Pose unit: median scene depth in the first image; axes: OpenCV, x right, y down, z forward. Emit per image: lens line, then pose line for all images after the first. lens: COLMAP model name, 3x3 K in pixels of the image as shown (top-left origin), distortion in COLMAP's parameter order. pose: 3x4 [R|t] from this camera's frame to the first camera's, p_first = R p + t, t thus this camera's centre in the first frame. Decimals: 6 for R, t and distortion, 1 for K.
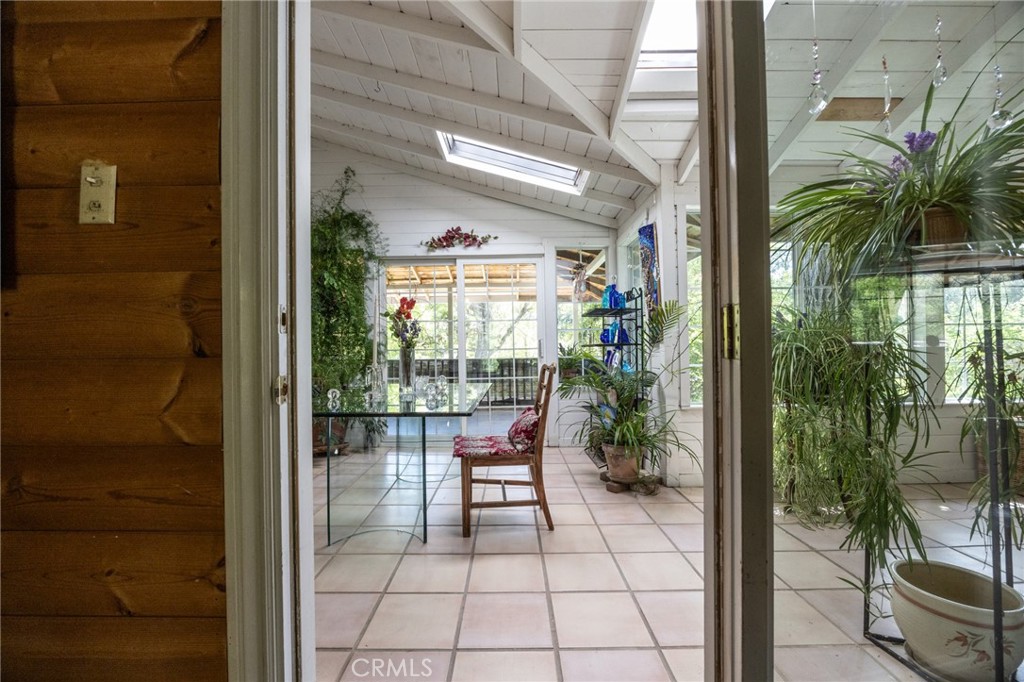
lens RADIAL K [[439.8, 0, 510.2], [0, 439.8, 341.5], [0, 0, 1]] dist [-0.002419, -0.000037]
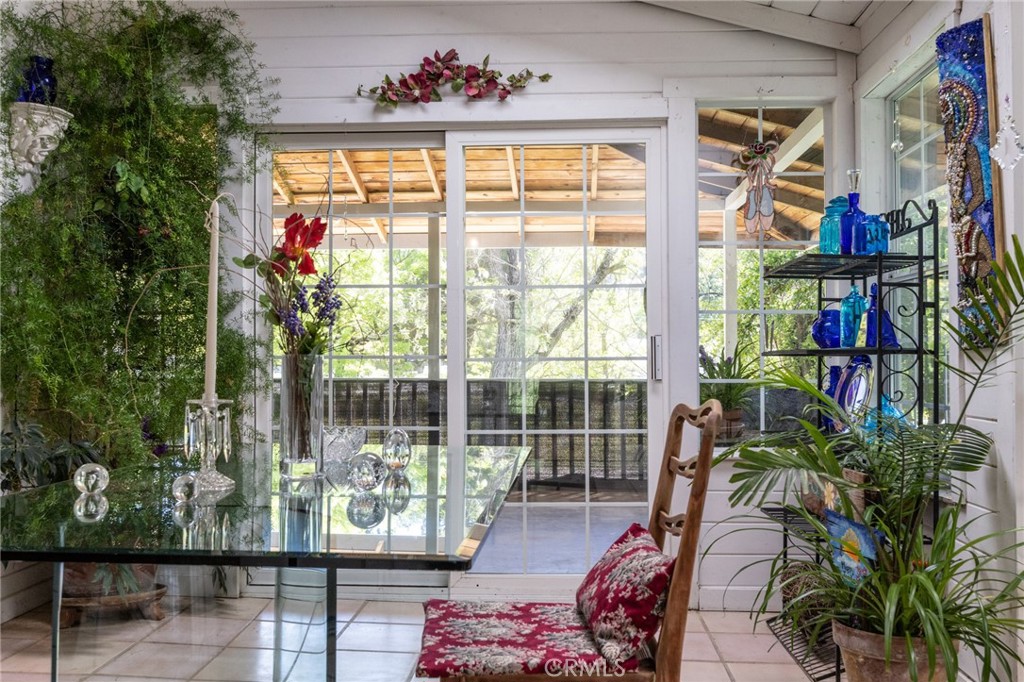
lens RADIAL K [[960.8, 0, 511.2], [0, 960.8, 340.8], [0, 0, 1]] dist [0.004170, 0.000000]
pose [[0.998101, 0.013444, -0.060109, -0.008034], [-0.013411, 0.999910, 0.000963, 0.001081], [0.060116, -0.000155, 0.998191, 0.134563]]
